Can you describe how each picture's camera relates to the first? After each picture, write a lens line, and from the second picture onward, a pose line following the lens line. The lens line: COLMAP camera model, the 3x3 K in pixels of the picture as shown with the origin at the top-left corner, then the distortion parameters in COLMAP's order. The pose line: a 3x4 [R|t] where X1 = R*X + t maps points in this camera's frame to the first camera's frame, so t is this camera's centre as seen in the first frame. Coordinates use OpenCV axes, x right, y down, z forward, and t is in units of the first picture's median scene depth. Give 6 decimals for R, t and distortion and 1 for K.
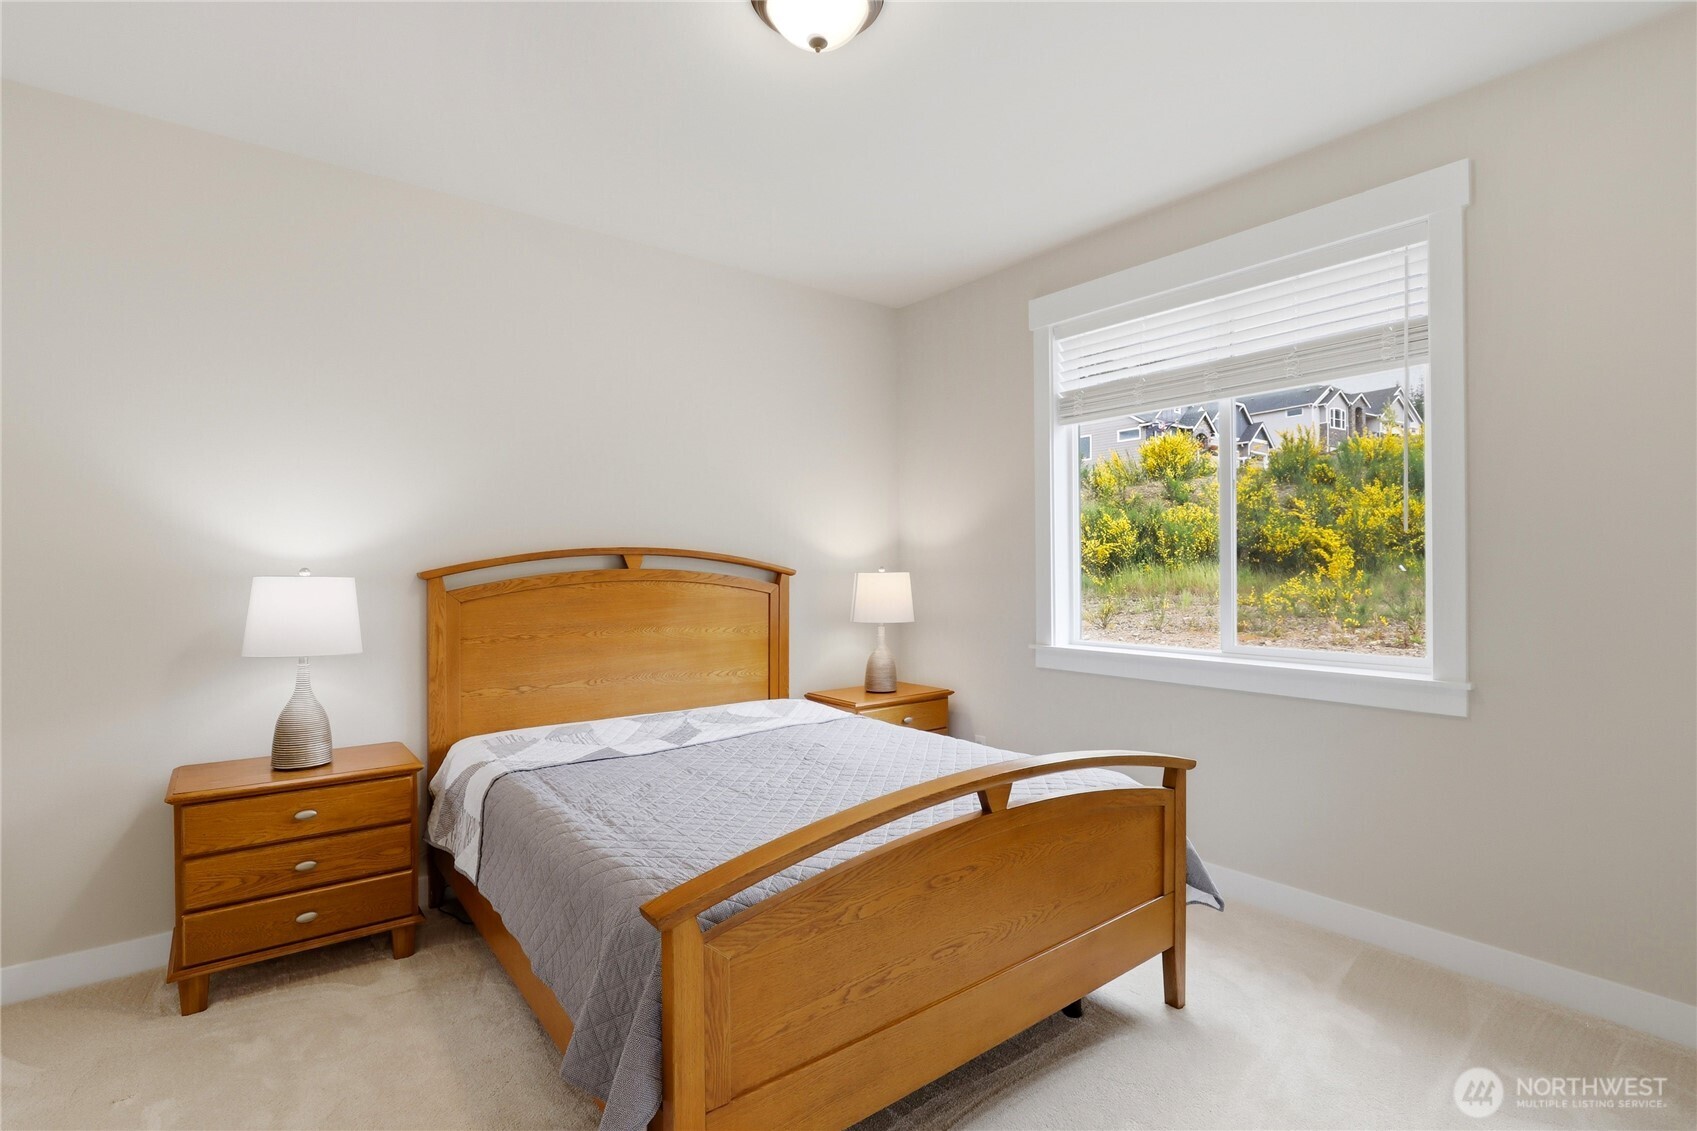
lens RADIAL K [[786.4, 0, 853.4], [0, 786.4, 574.8], [0, 0, 1]] dist [-0.018033, 0.003295]
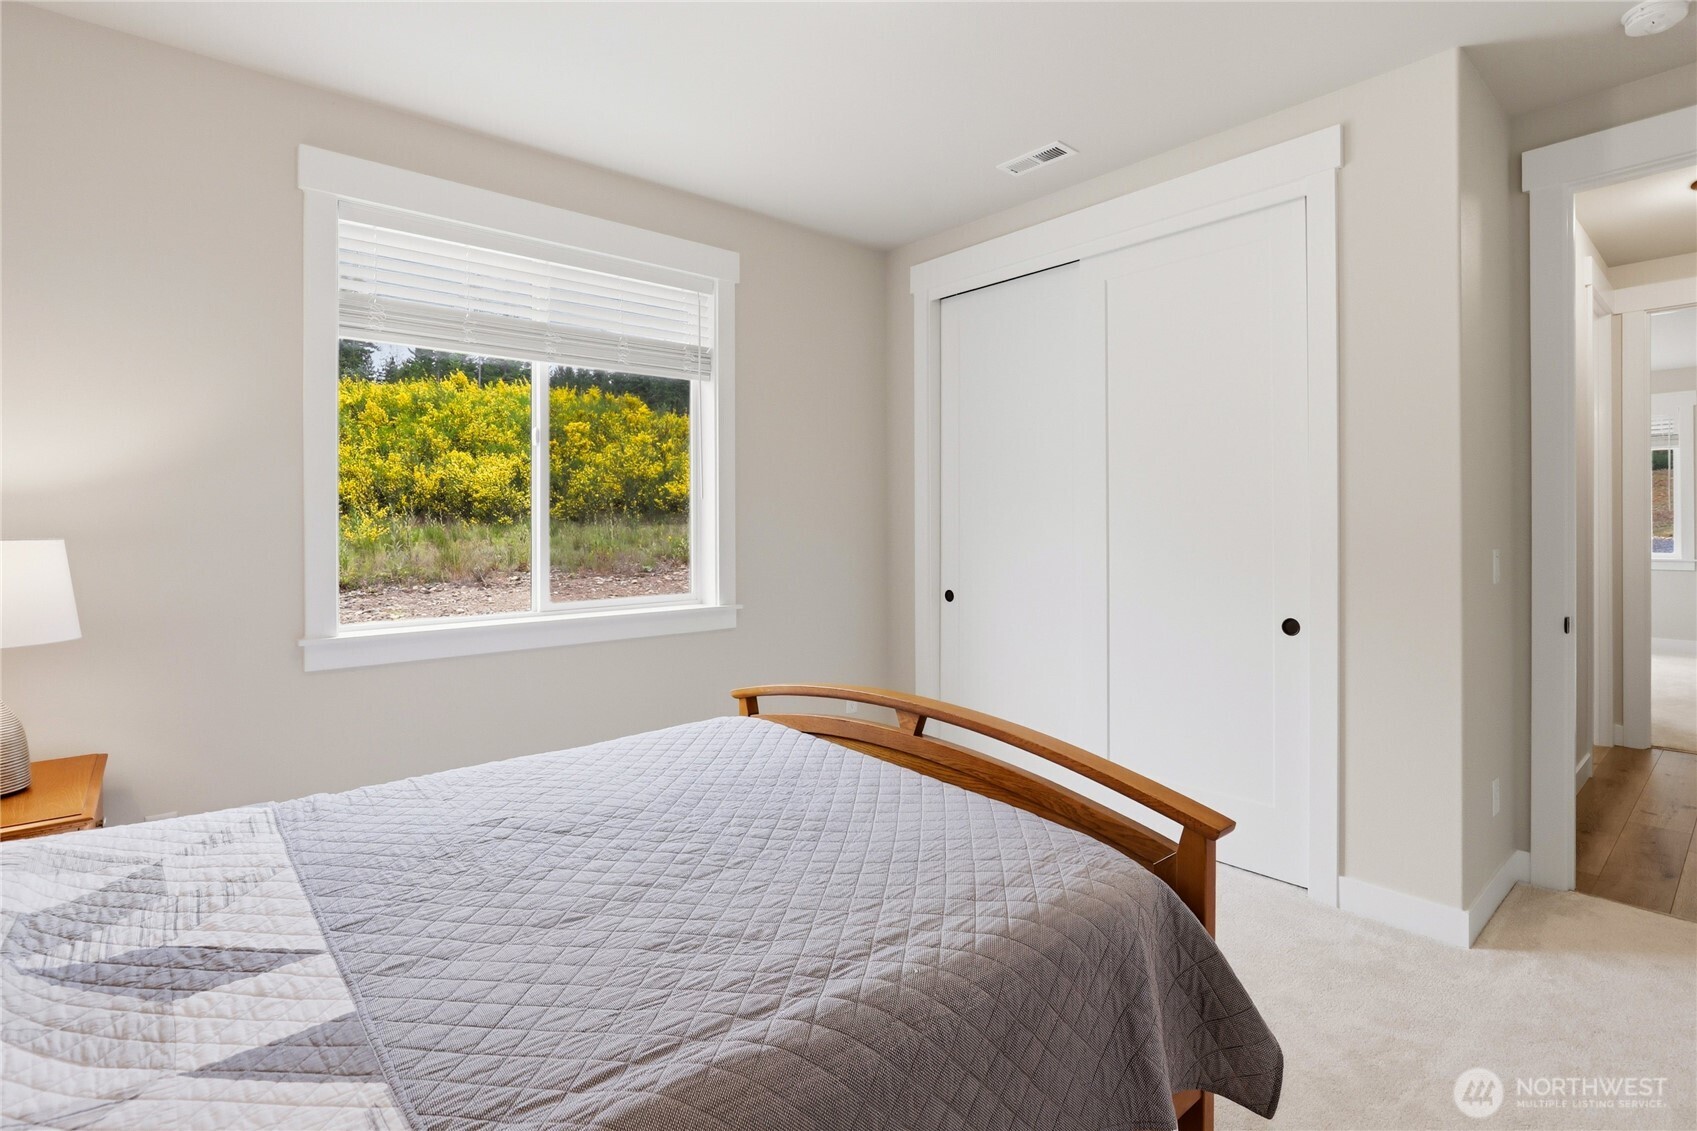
lens RADIAL K [[786.4, 0, 839.4], [0, 786.4, 529.7], [0, 0, 1]] dist [-0.018033, 0.003295]
pose [[-0.008741, 0.001174, 0.999961, -0.712789], [0.018791, 0.999823, -0.001009, 0.001521], [-0.999785, 0.018782, -0.008761, 0.813660]]
